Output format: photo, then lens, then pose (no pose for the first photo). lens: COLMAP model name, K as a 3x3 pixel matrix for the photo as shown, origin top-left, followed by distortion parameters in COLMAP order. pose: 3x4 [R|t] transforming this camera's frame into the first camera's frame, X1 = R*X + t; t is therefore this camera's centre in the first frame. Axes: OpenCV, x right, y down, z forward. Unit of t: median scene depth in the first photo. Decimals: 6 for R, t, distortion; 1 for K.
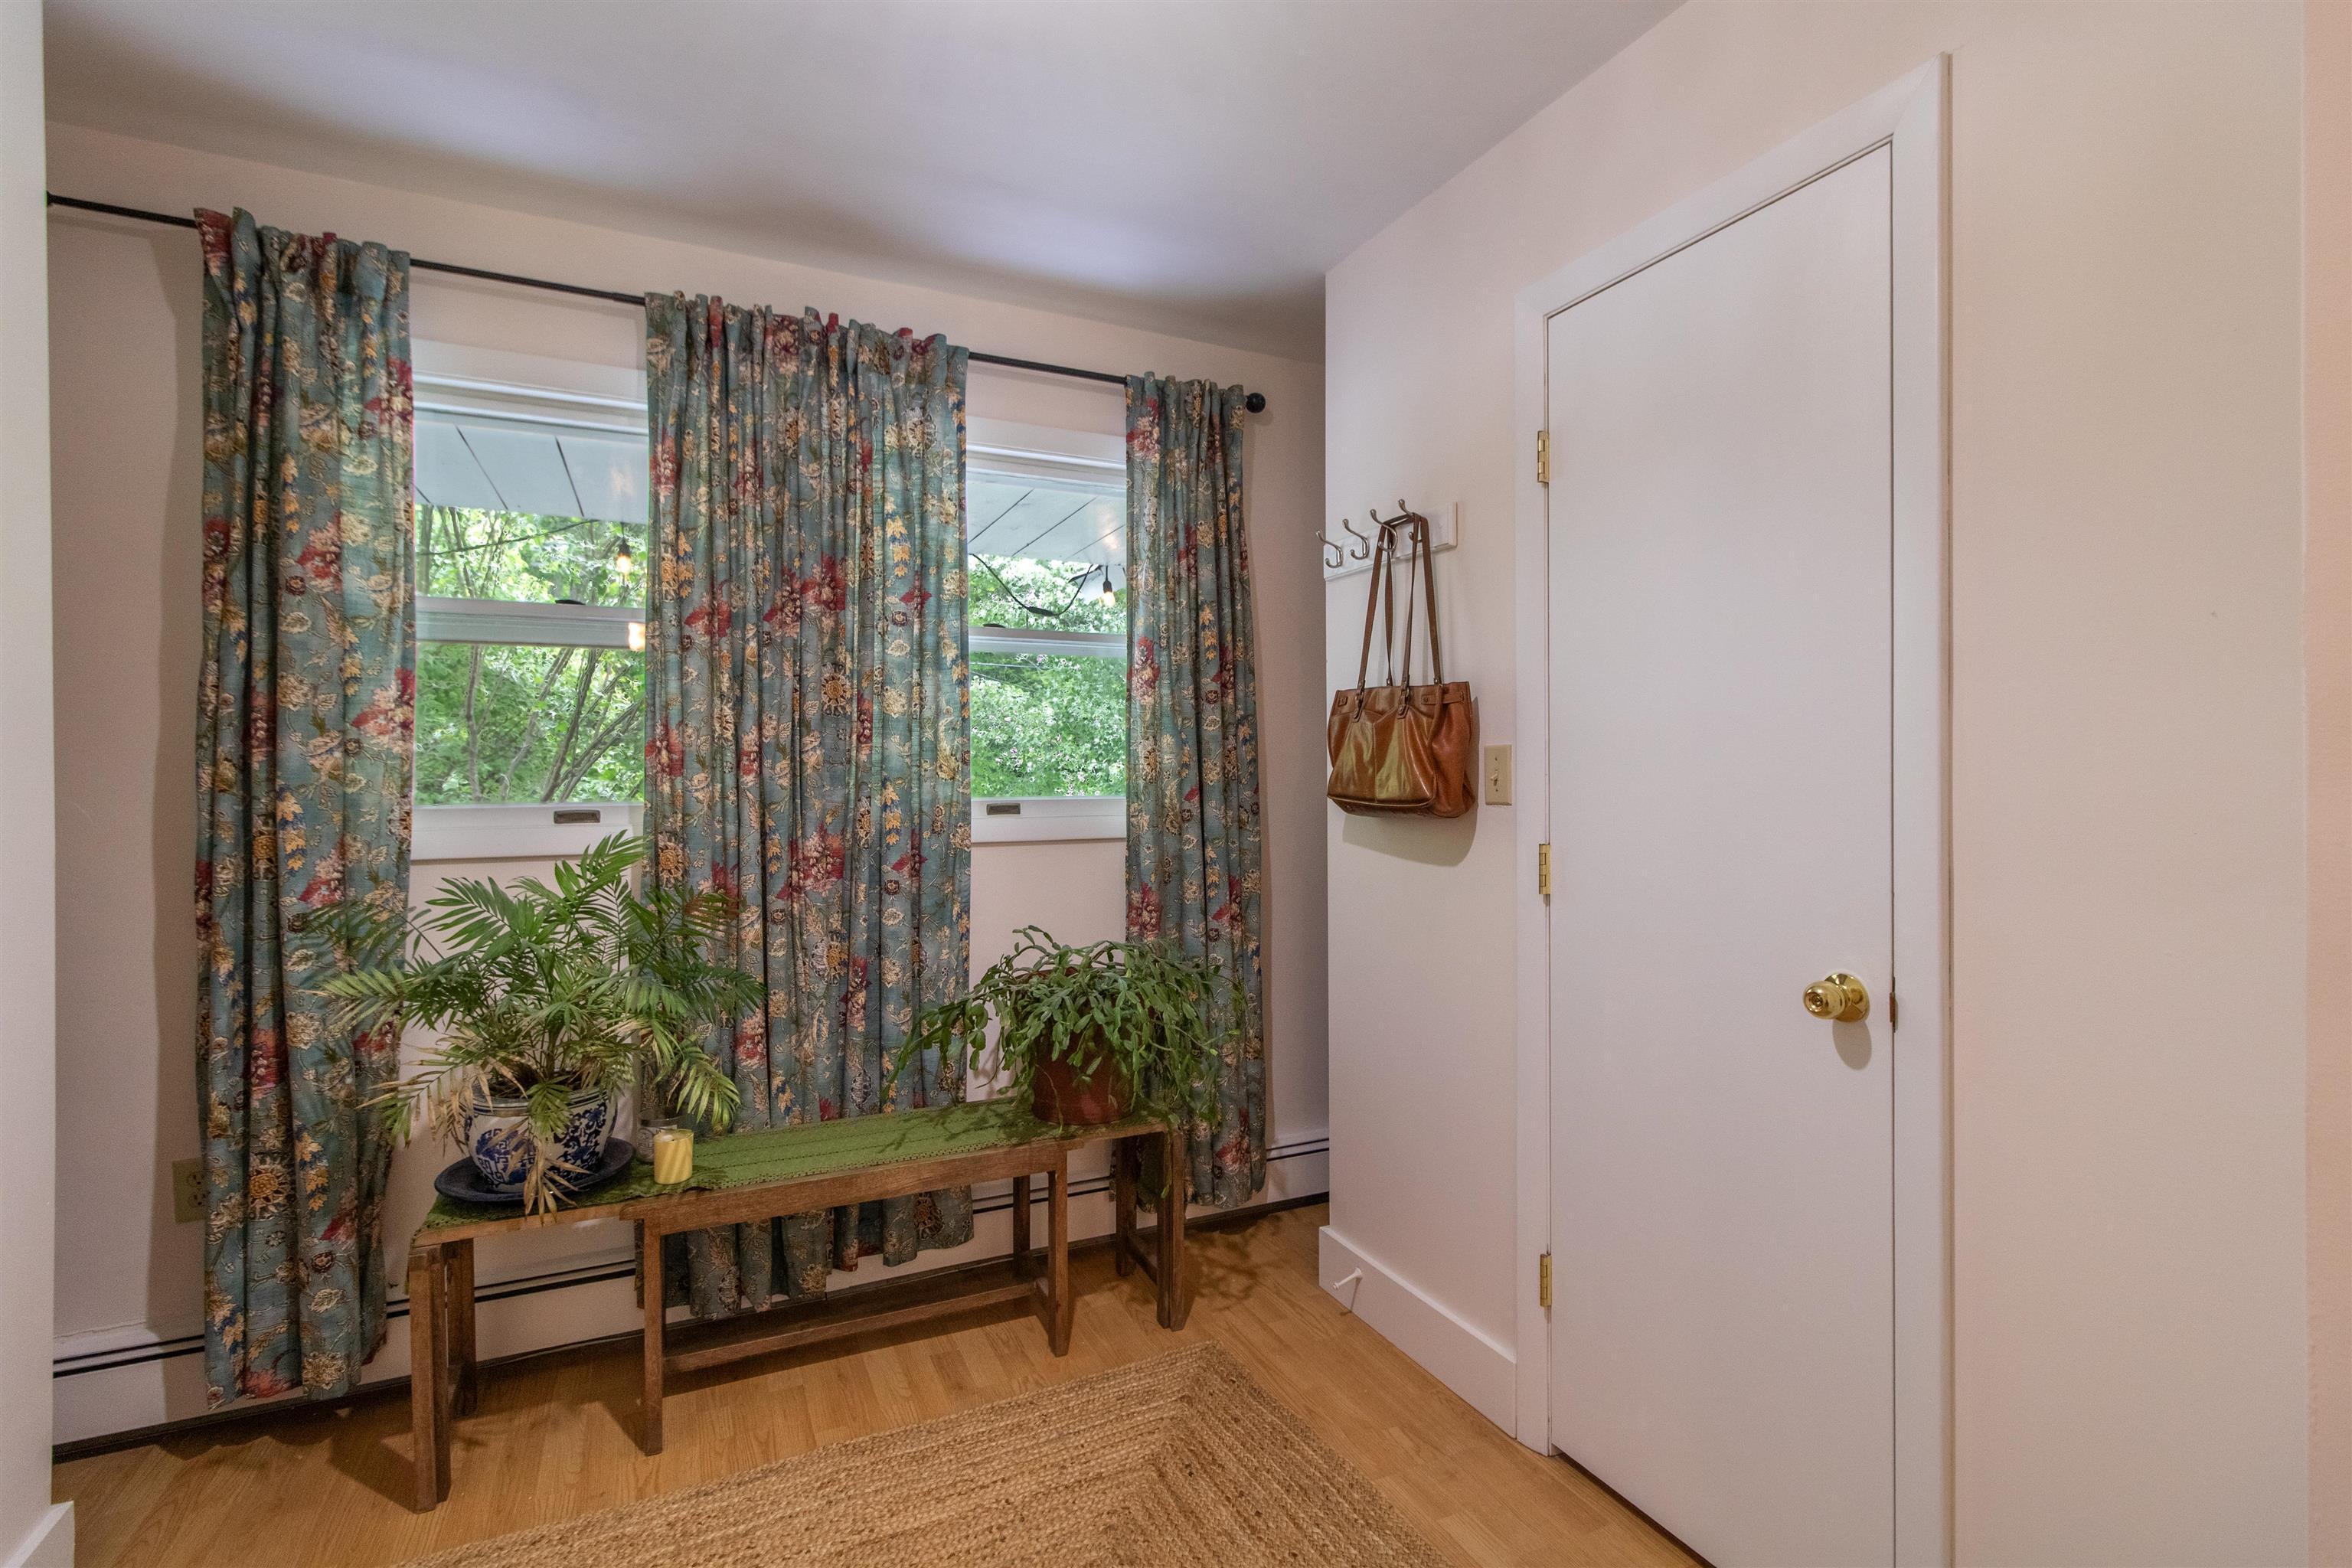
lens RADIAL K [[1115.3, 0, 1177.0], [0, 1115.3, 769.2], [0, 0, 1]] dist [-0.000336, 0.000937]
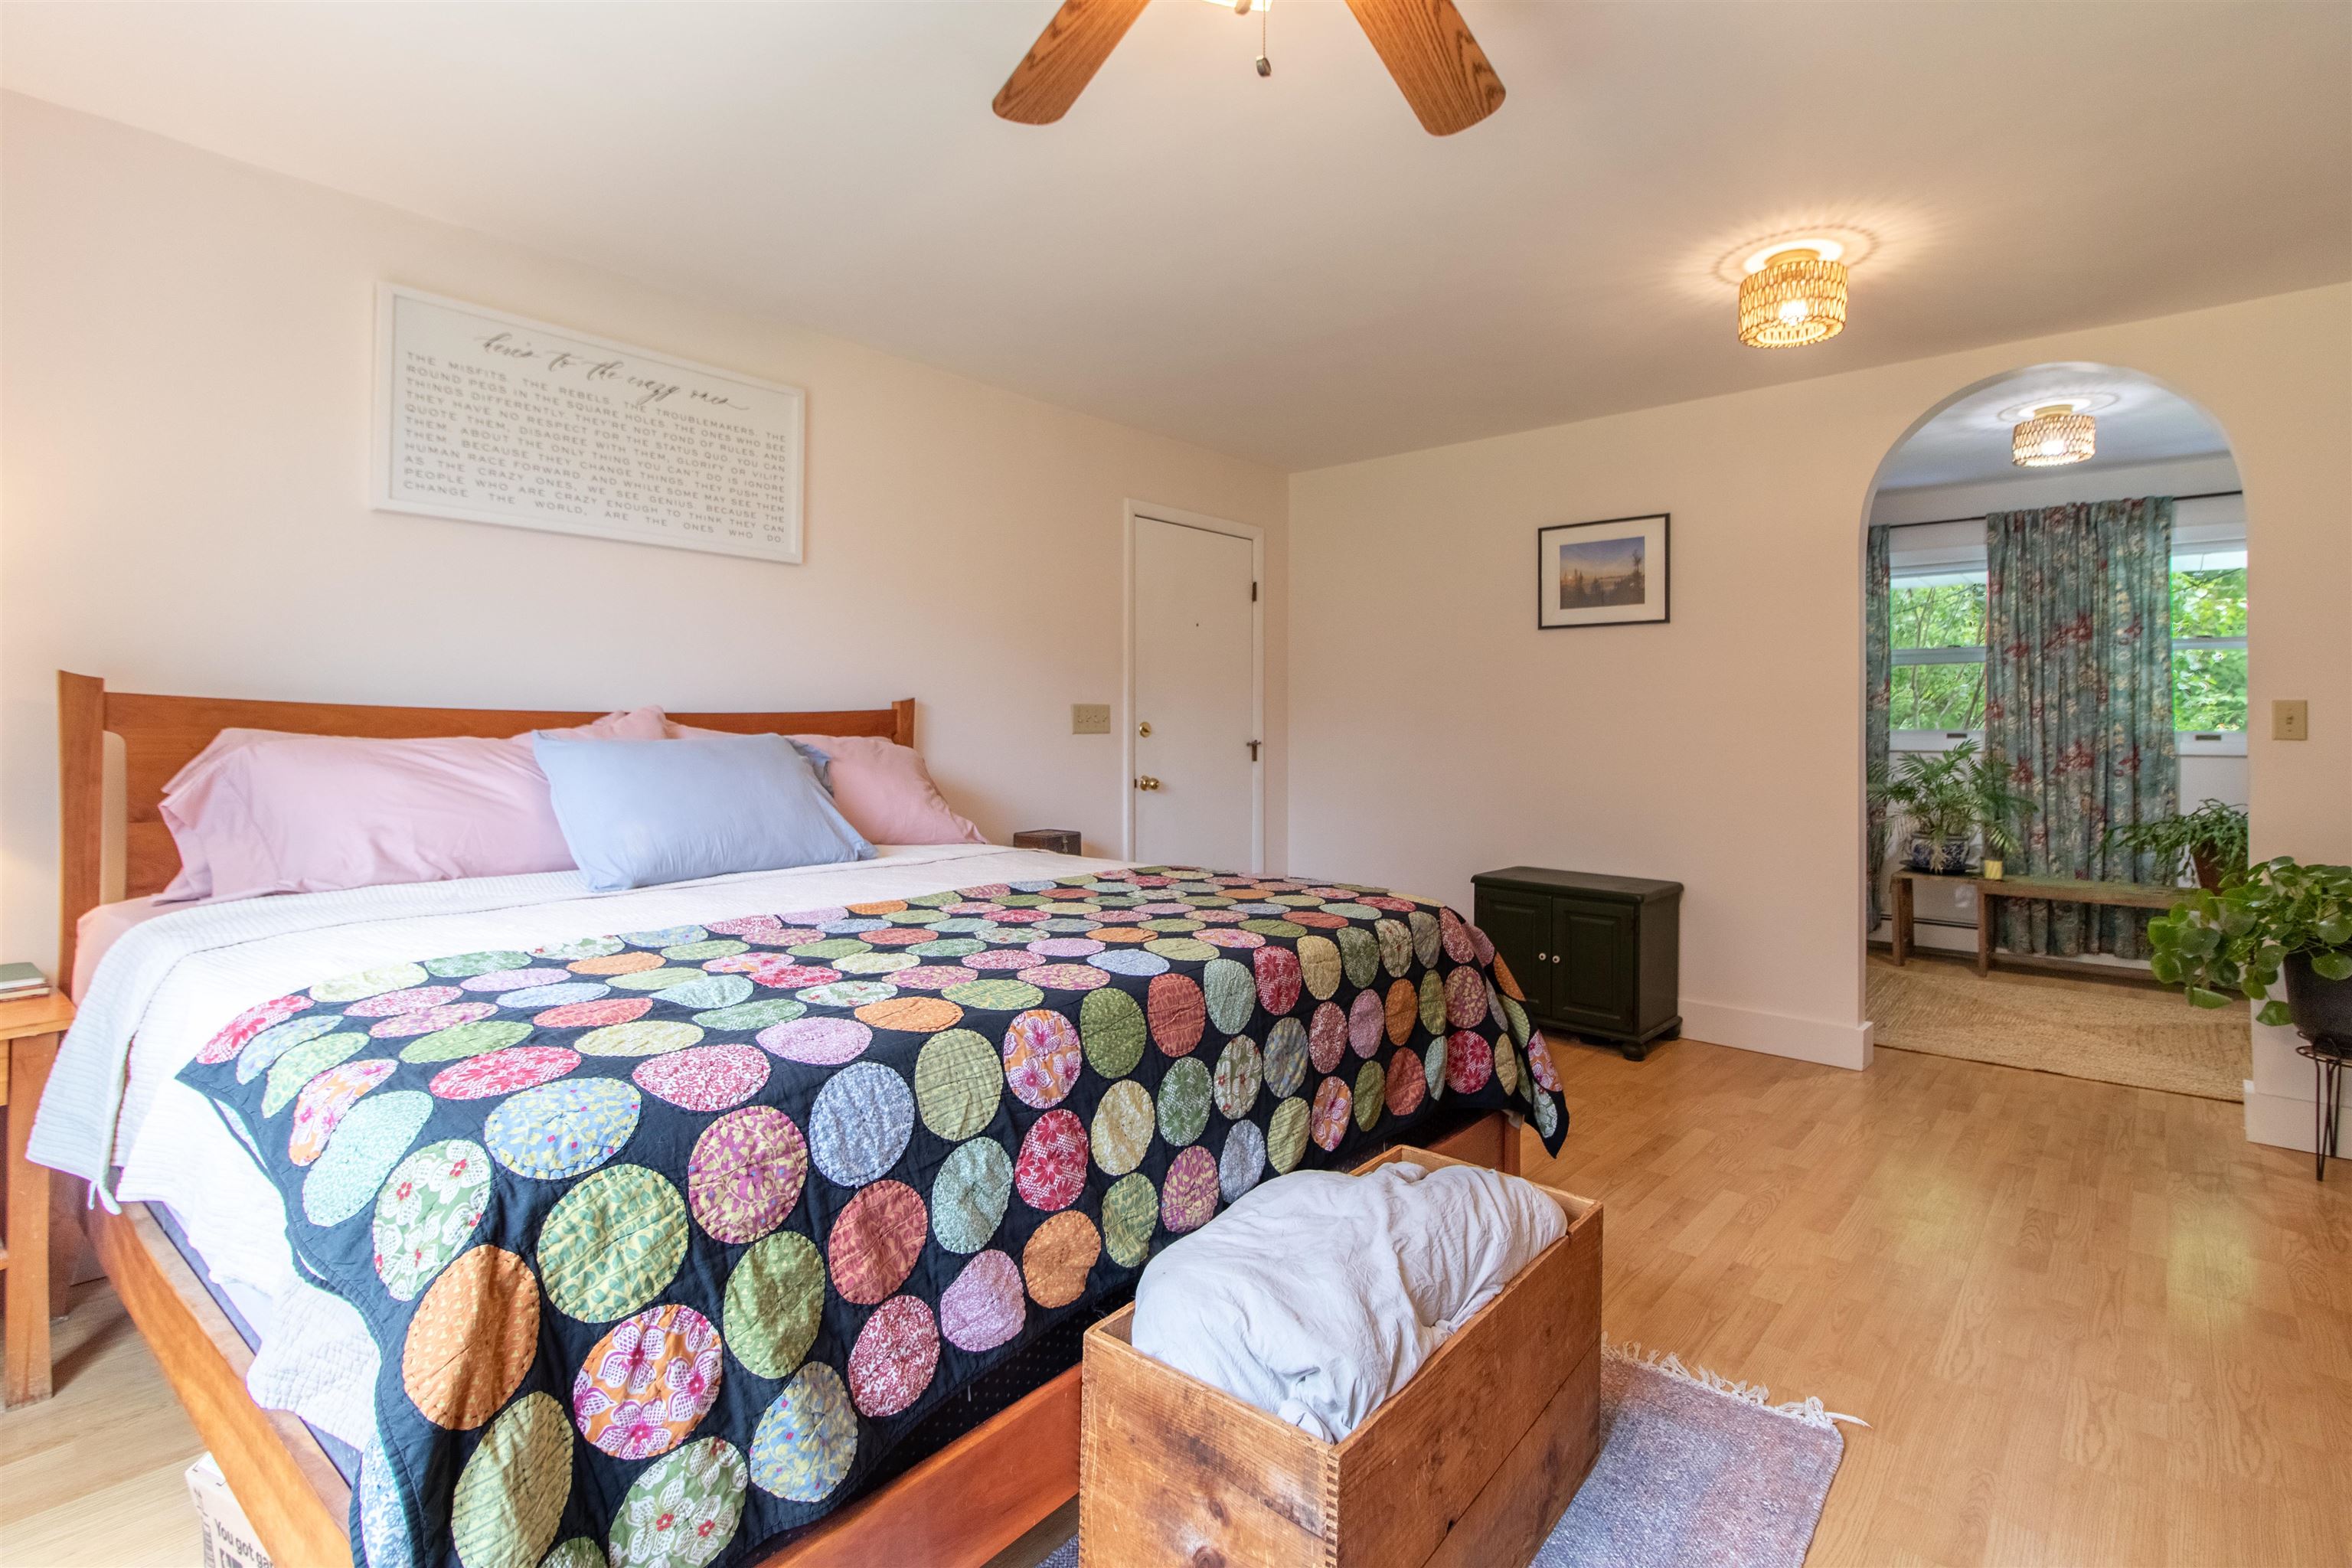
lens RADIAL K [[1115.3, 0, 1202.8], [0, 1115.3, 713.9], [0, 0, 1]] dist [-0.000336, 0.000937]
pose [[0.418060, -0.005735, -0.908402, 0.937591], [-0.004256, 0.999957, -0.008271, 0.022431], [0.908410, 0.007324, 0.418017, -1.436821]]
